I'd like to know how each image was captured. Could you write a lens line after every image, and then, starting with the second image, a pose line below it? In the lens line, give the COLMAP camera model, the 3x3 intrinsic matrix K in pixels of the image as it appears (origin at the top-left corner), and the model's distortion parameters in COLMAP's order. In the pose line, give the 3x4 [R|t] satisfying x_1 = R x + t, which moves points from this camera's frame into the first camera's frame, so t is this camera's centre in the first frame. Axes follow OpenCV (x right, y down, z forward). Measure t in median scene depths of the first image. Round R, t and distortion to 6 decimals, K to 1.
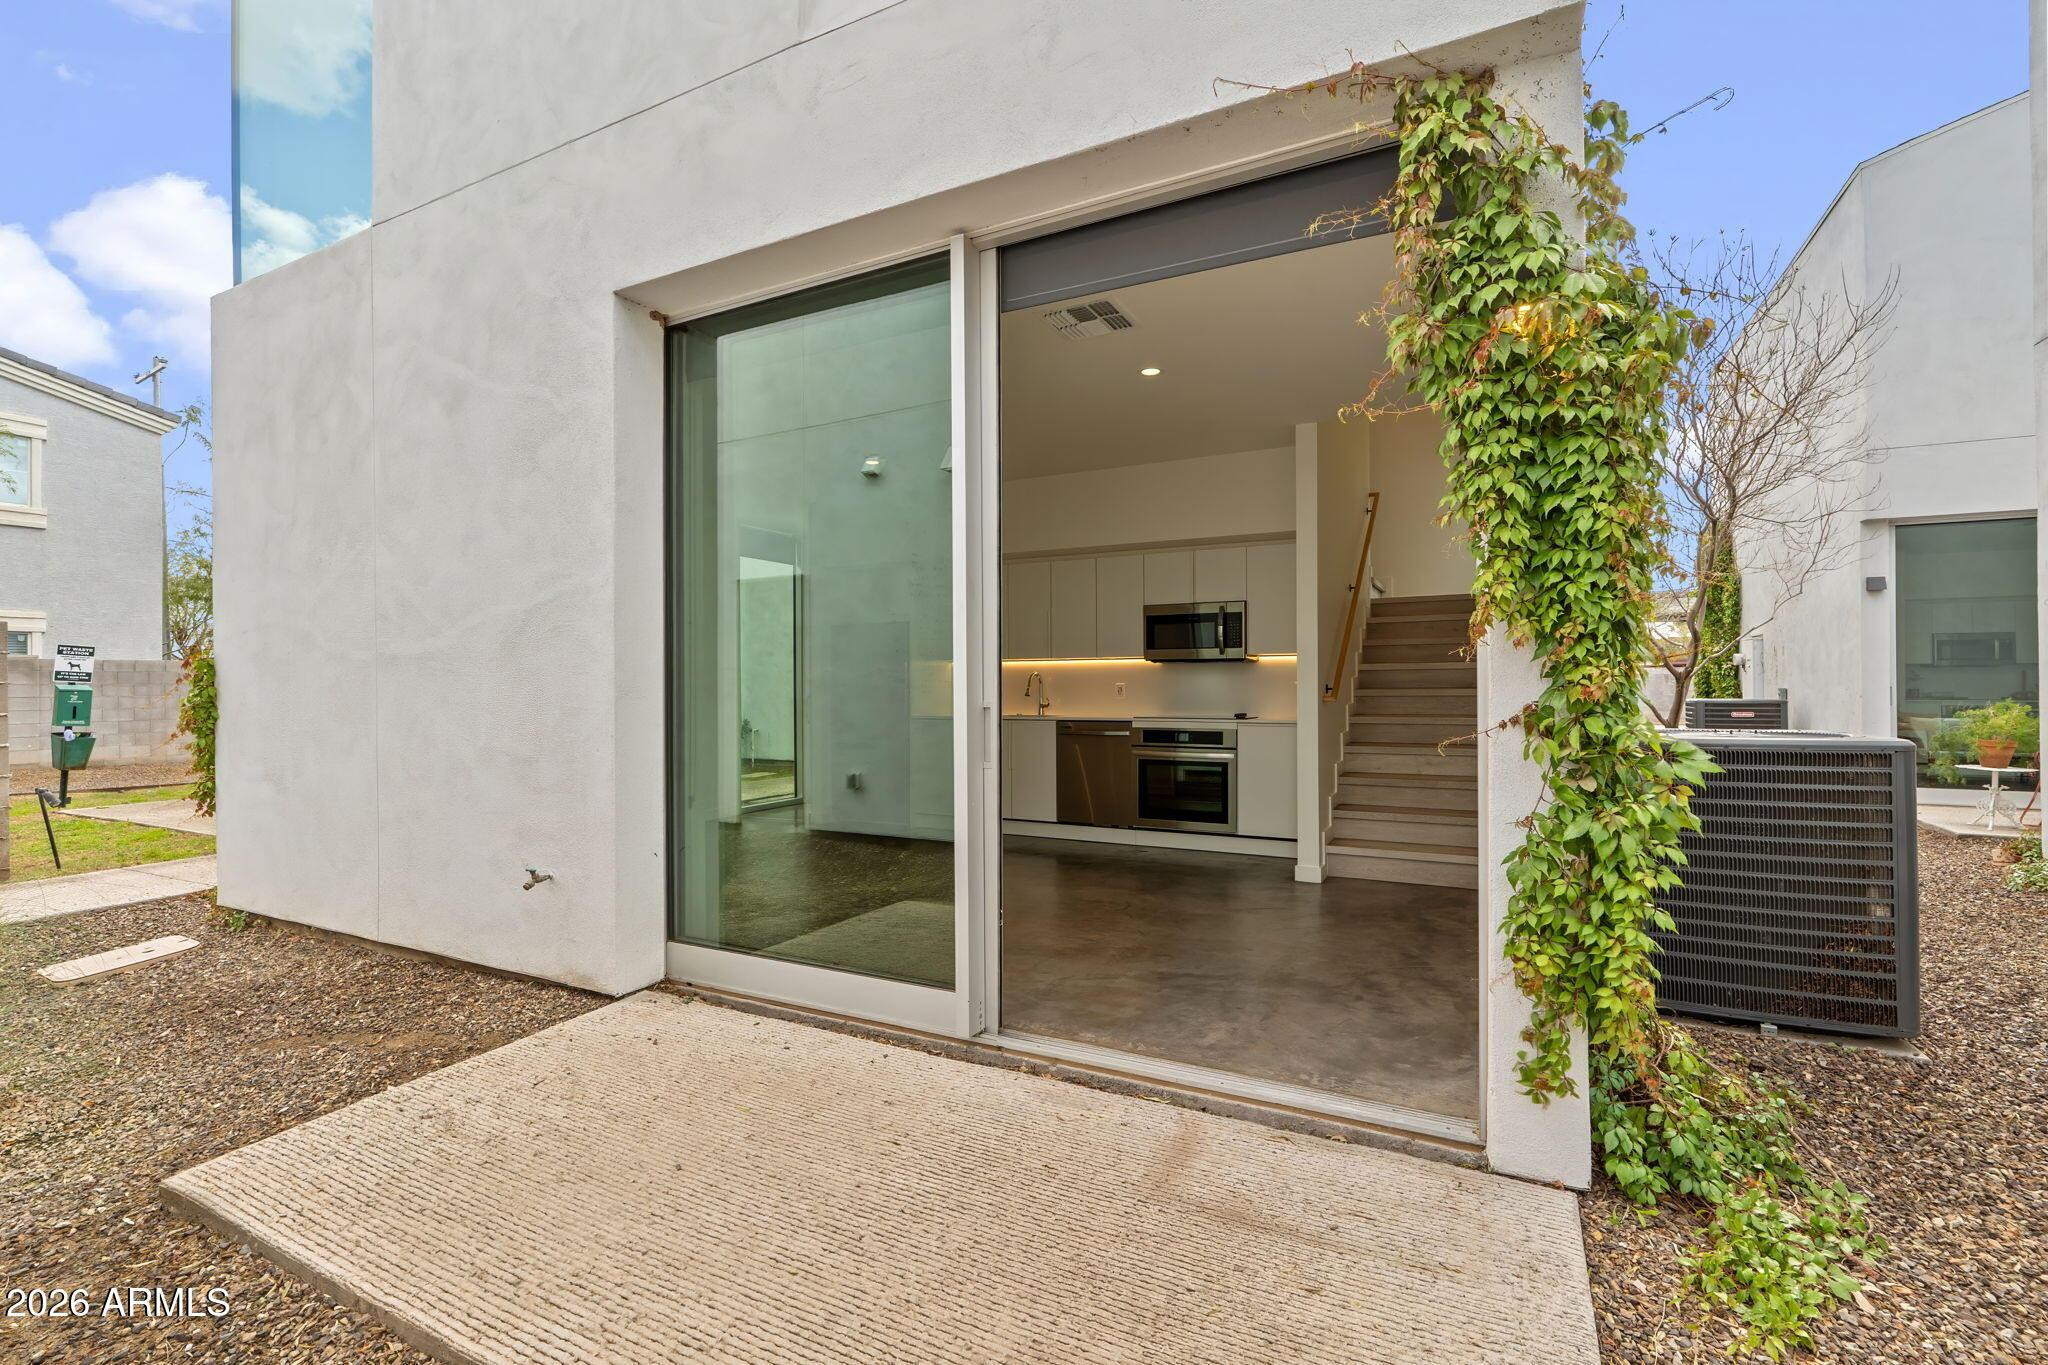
lens RADIAL K [[909.4, 0, 1024.0], [0, 909.4, 682.5], [0, 0, 1]] dist [-0.004254, 0.000231]
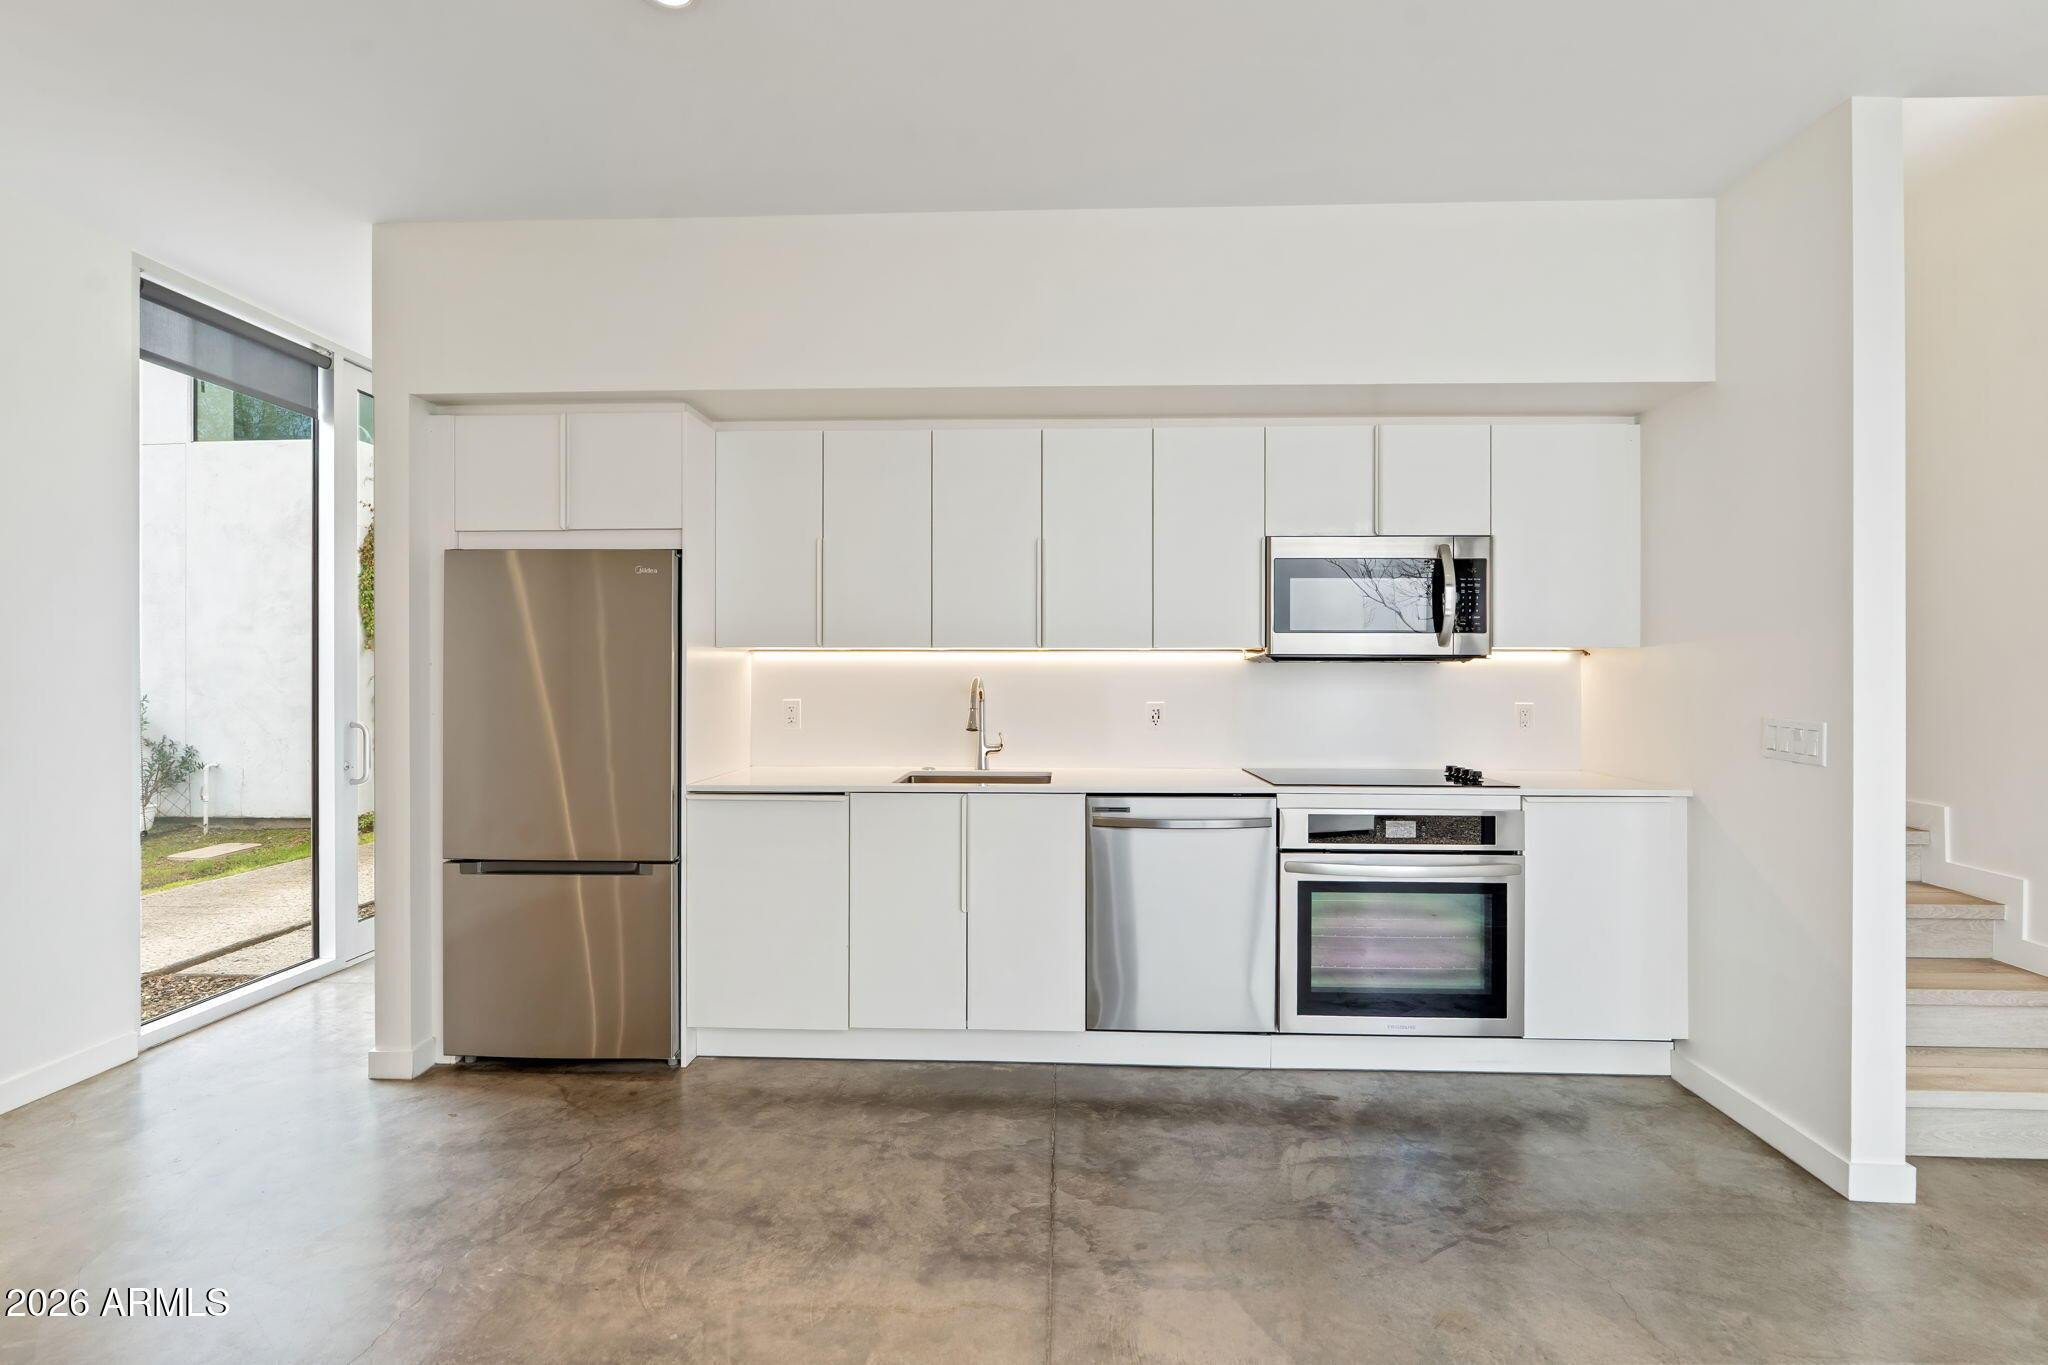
lens RADIAL K [[909.4, 0, 1024.0], [0, 909.4, 682.5], [0, 0, 1]] dist [-0.004254, 0.000231]
pose [[0.905143, 0.002532, 0.425100, -0.192687], [-0.005304, 0.999972, 0.005339, -0.013569], [-0.425074, -0.007087, 0.905131, 0.683882]]
